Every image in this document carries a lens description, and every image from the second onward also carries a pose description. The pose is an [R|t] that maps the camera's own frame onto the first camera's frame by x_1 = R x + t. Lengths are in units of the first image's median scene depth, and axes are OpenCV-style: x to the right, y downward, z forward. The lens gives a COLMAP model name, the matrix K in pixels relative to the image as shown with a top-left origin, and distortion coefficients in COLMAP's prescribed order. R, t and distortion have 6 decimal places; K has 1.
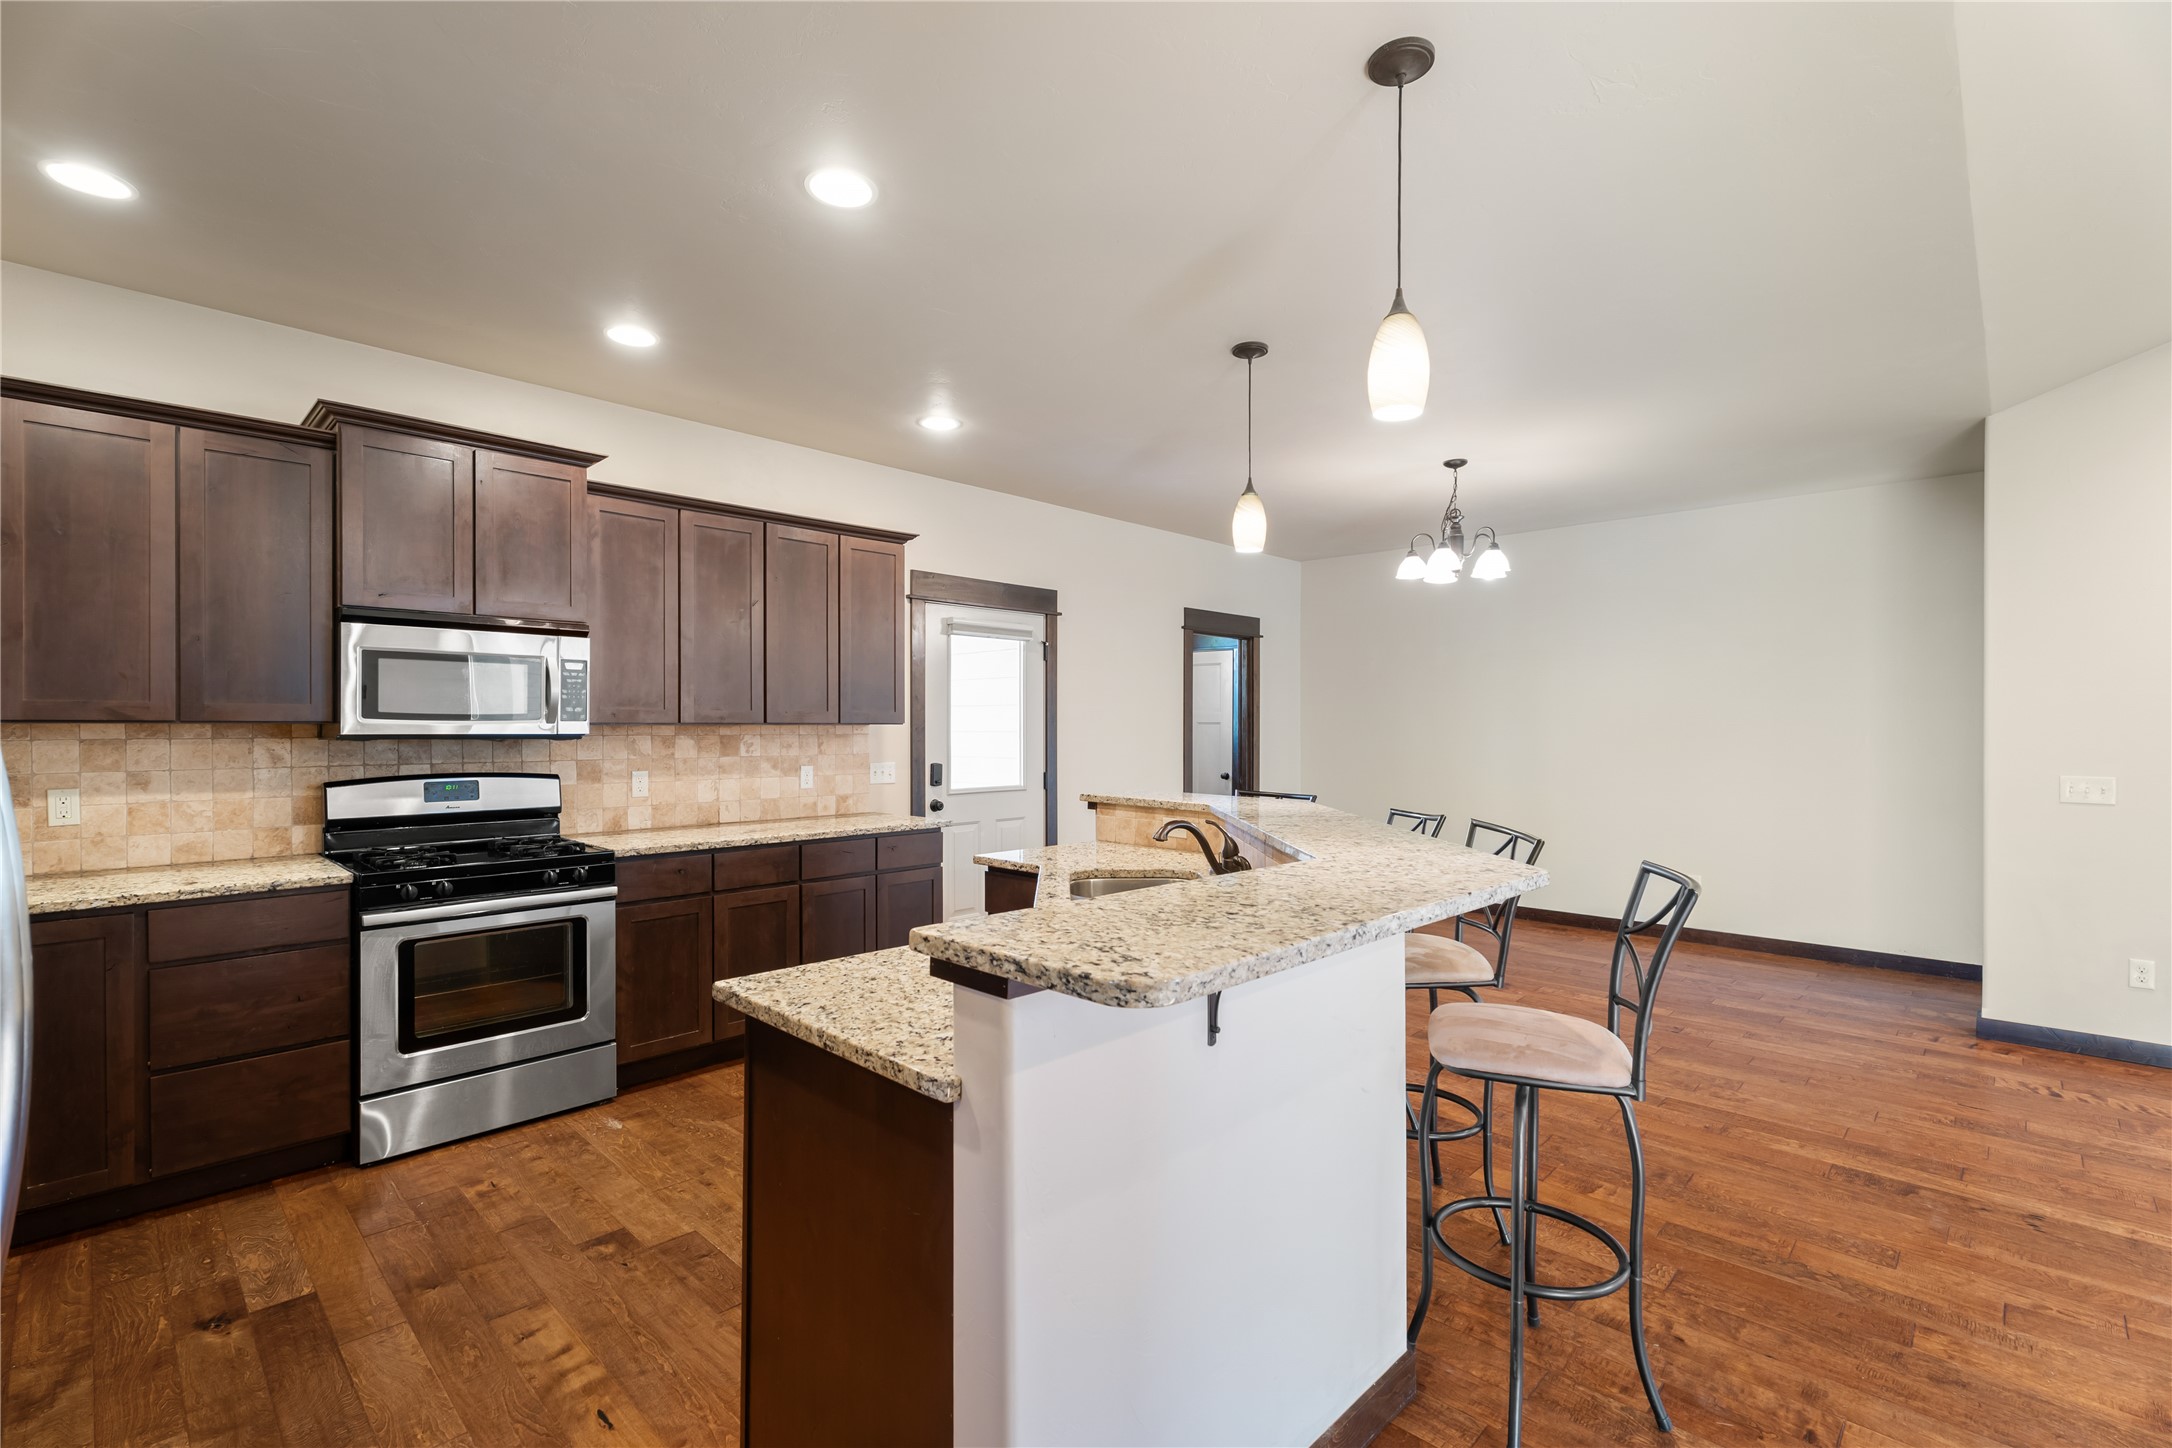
lens RADIAL K [[966.7, 0, 1086.0], [0, 966.7, 724.0], [0, 0, 1]] dist [-0.000106, -0.000109]
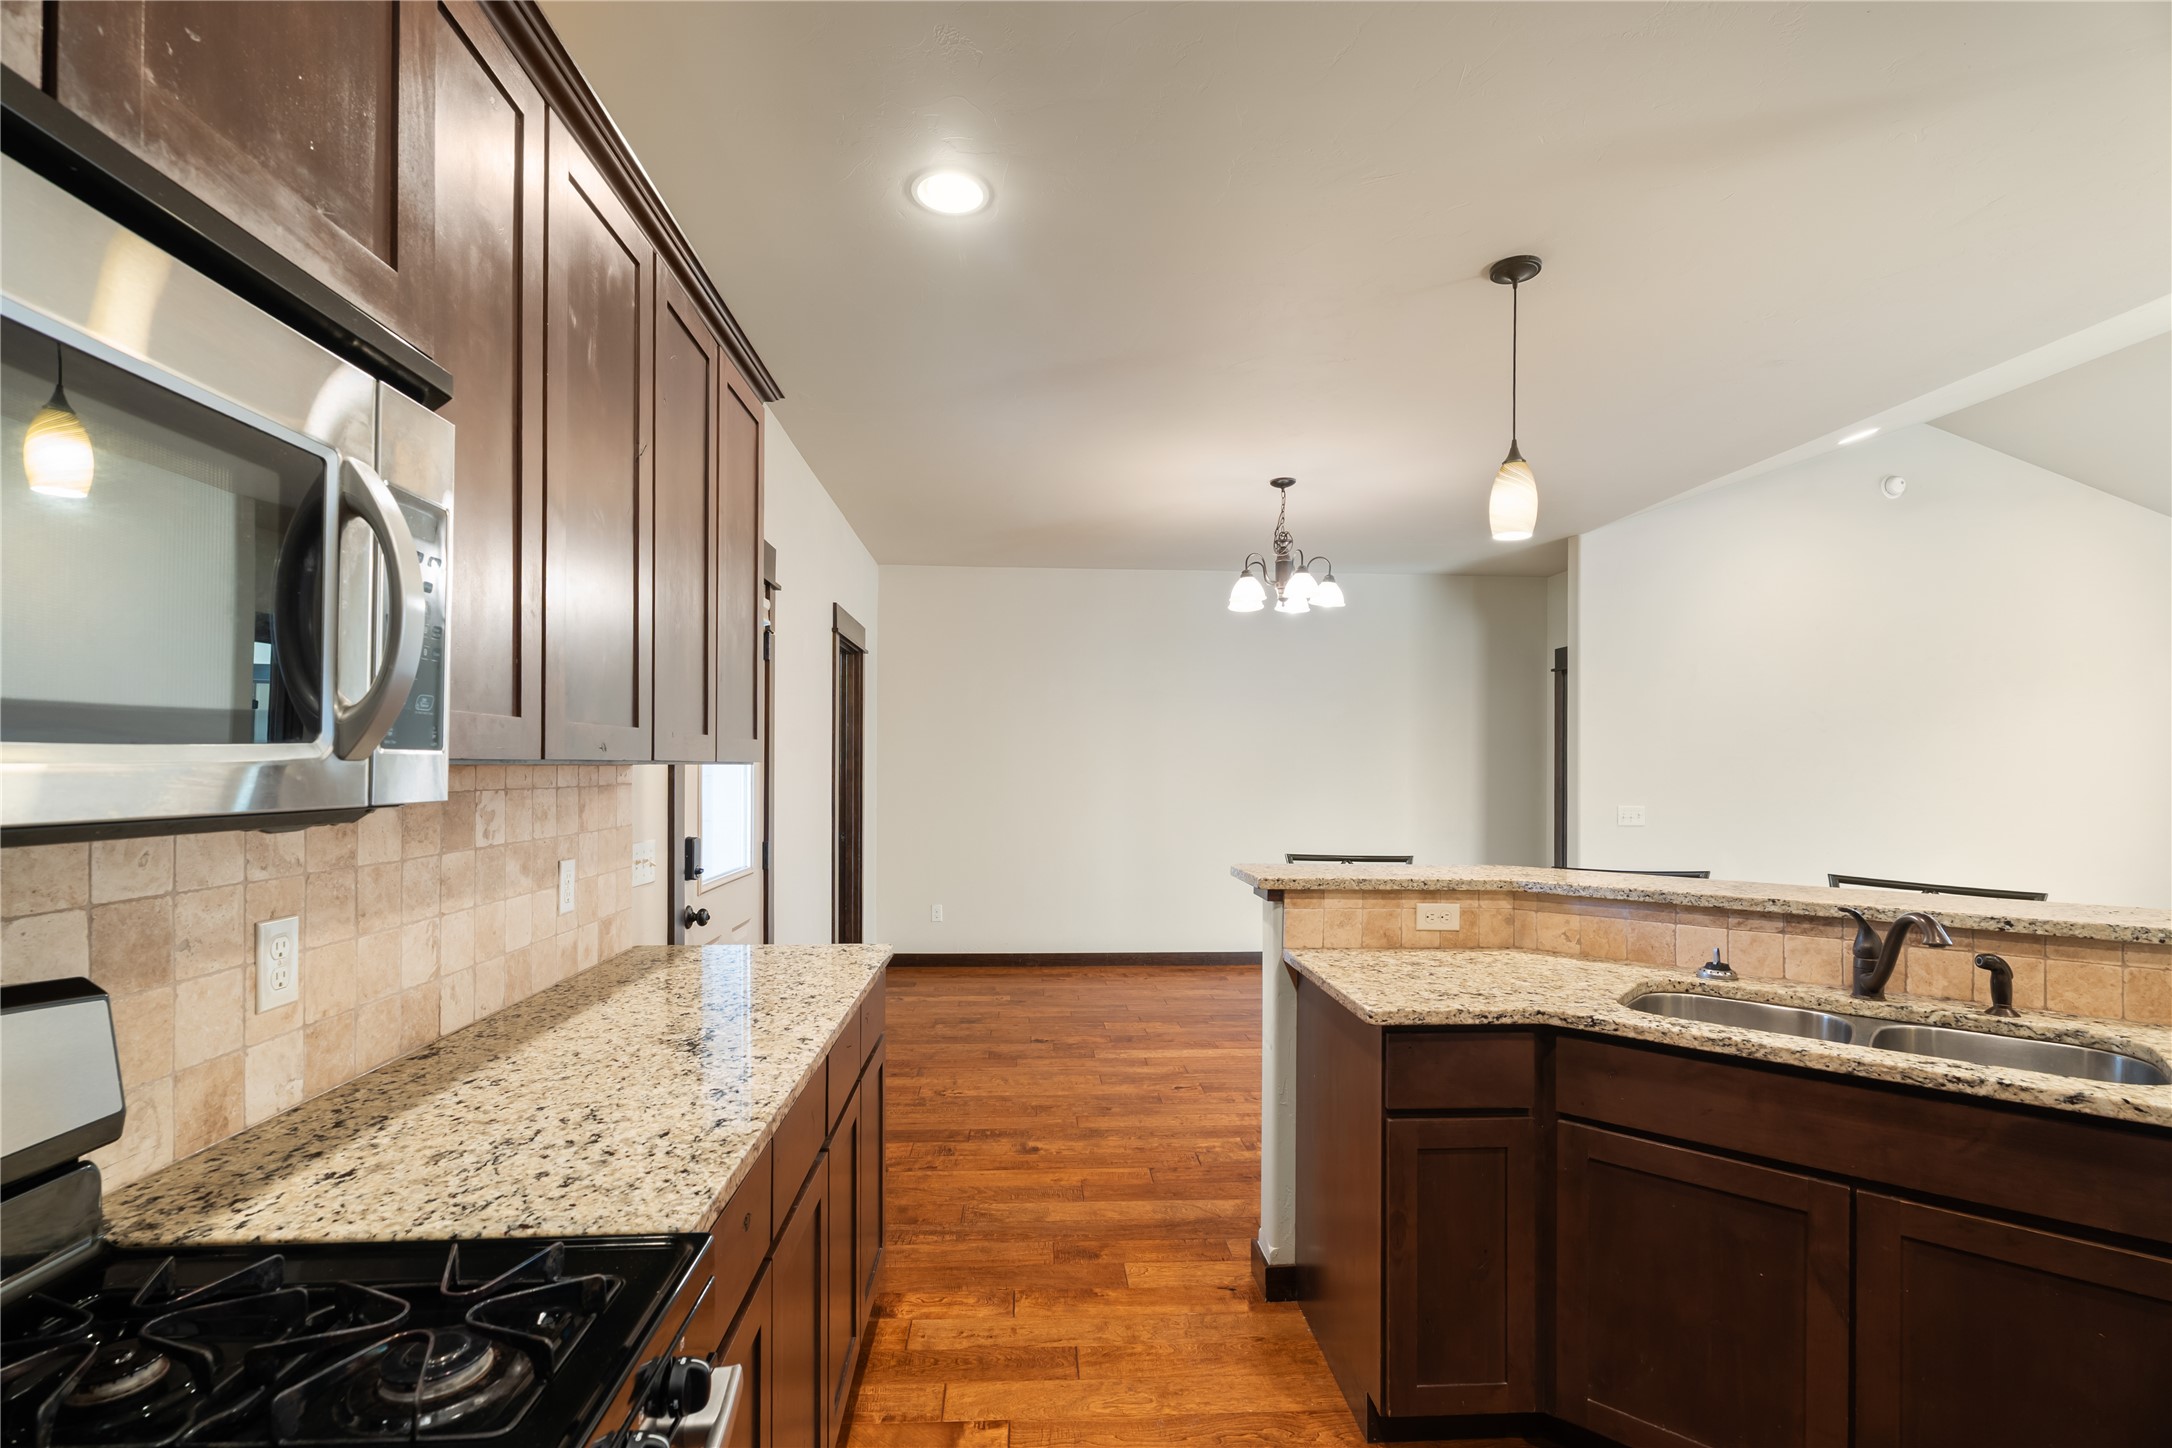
lens RADIAL K [[978.1, 0, 1091.5], [0, 978.1, 769.8], [0, 0, 1]] dist [-0.001410, -0.000679]
pose [[0.670646, 0.001021, 0.741777, -0.492250], [-0.006886, 0.999965, 0.004850, -0.000190], [-0.741745, -0.008360, 0.670630, 0.586923]]
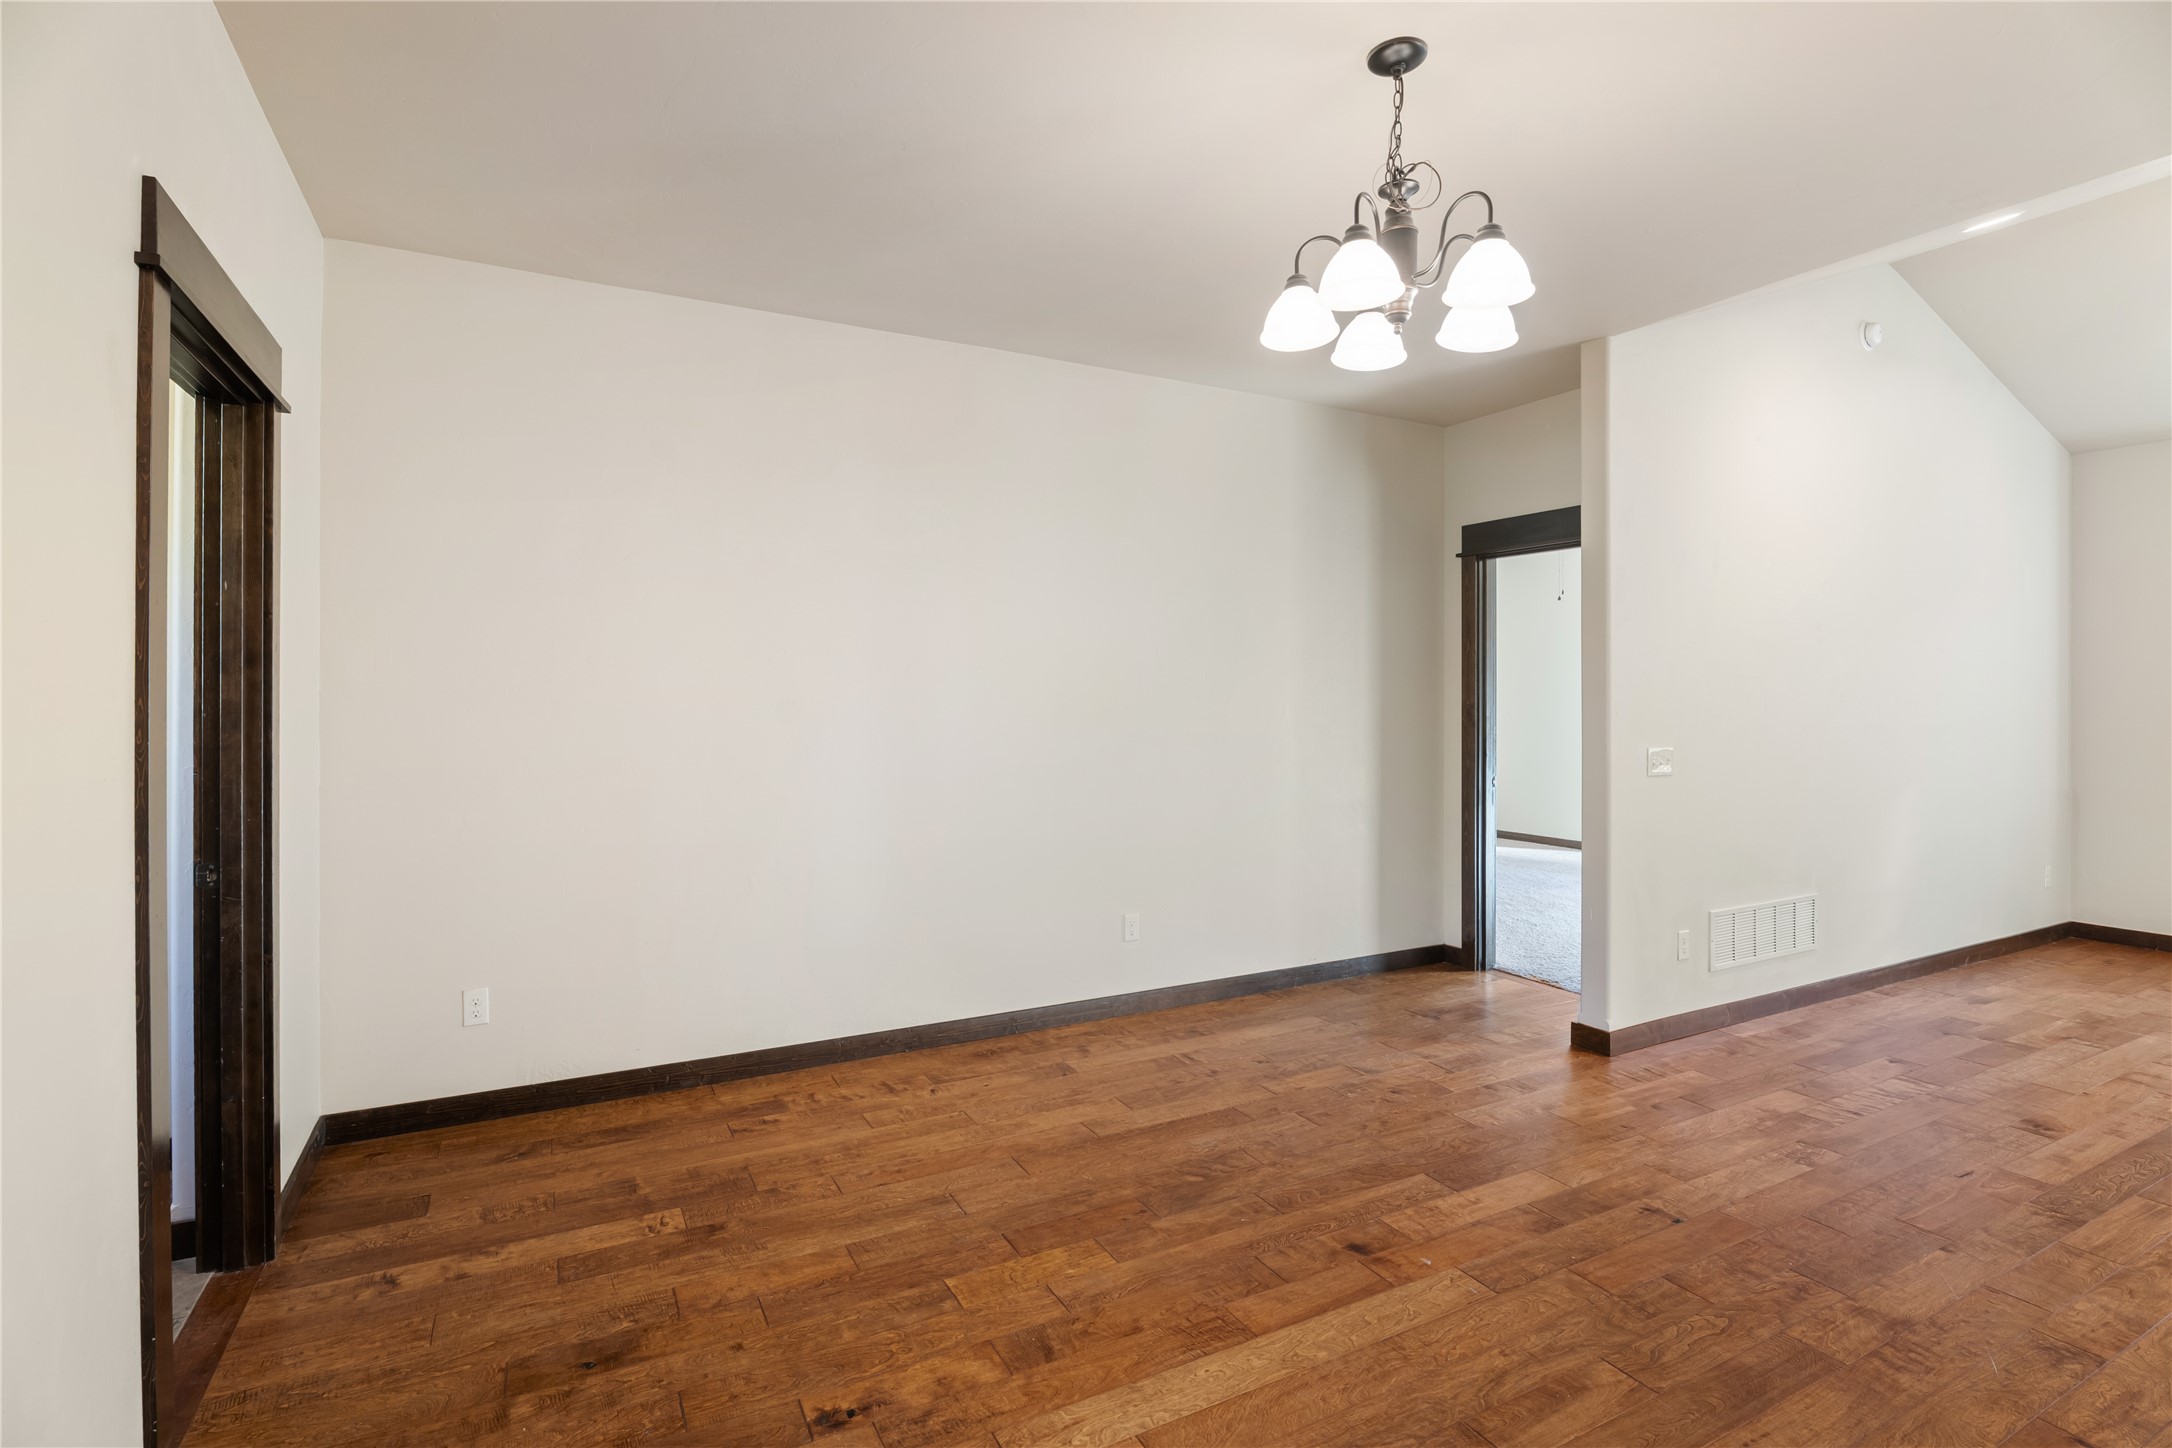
lens RADIAL K [[1026.1, 0, 1083.3], [0, 1026.1, 690.4], [0, 0, 1]] dist [-0.003311, -0.000457]
pose [[0.318948, 0.005444, 0.947757, -0.086884], [-0.002518, 0.999985, -0.004896, 0.004403], [-0.947769, -0.000825, 0.318957, 1.135526]]
